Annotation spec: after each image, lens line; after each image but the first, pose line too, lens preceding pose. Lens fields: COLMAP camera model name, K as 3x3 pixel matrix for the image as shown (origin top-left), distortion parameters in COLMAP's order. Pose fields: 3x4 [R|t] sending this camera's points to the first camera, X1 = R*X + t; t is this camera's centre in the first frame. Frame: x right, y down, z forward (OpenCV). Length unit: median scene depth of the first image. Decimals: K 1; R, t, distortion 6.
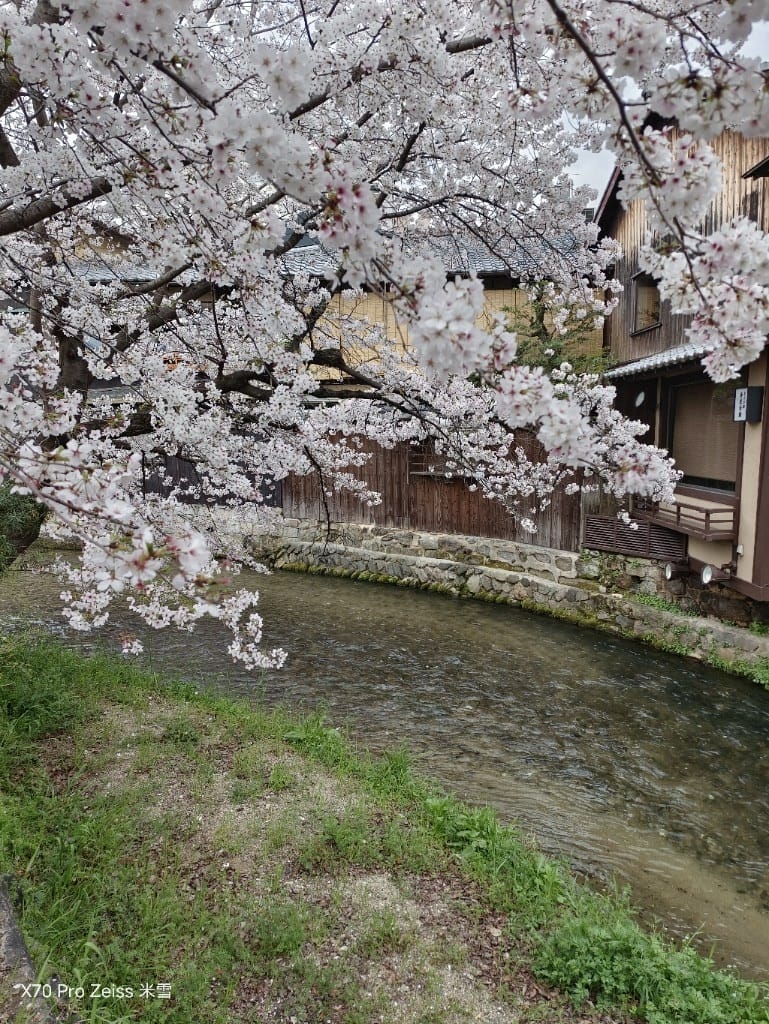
lens RADIAL K [[683.9, 0, 388.8], [0, 683.9, 516.8], [0, 0, 1]] dist [0.023177, -0.001735]
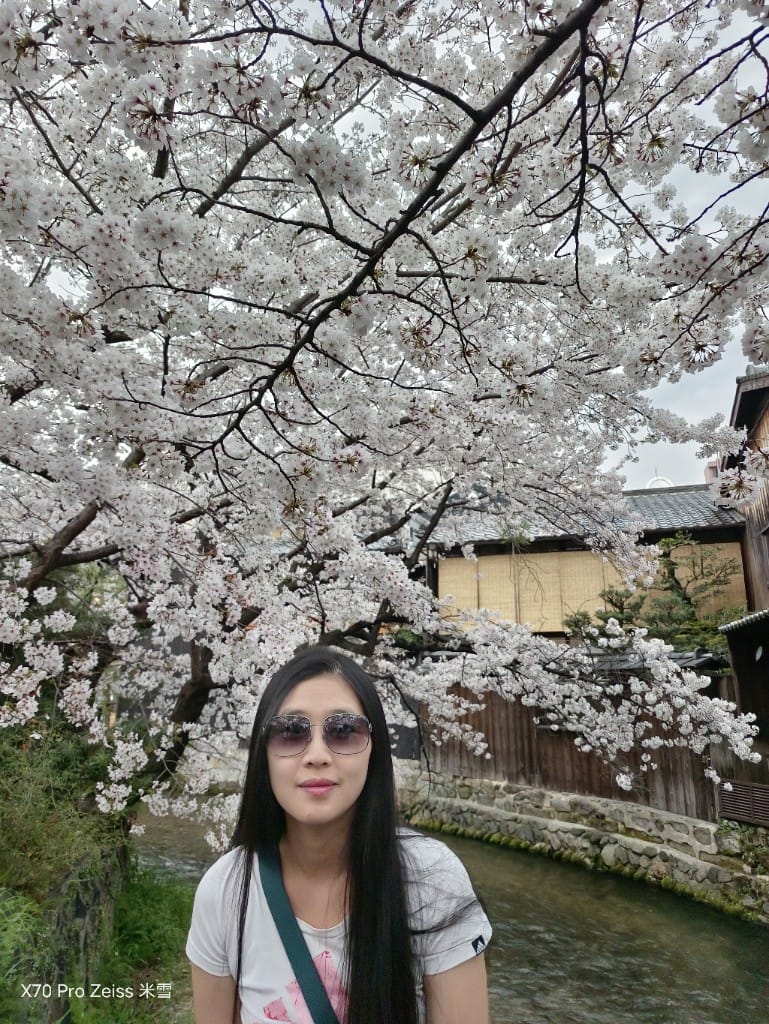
lens RADIAL K [[683.9, 0, 388.8], [0, 683.9, 516.8], [0, 0, 1]] dist [0.023177, -0.001735]
pose [[0.965911, -0.051651, -0.253669, 0.099697], [-0.042622, 0.934792, -0.352630, 0.012887], [0.255342, 0.351421, 0.900724, -0.071400]]
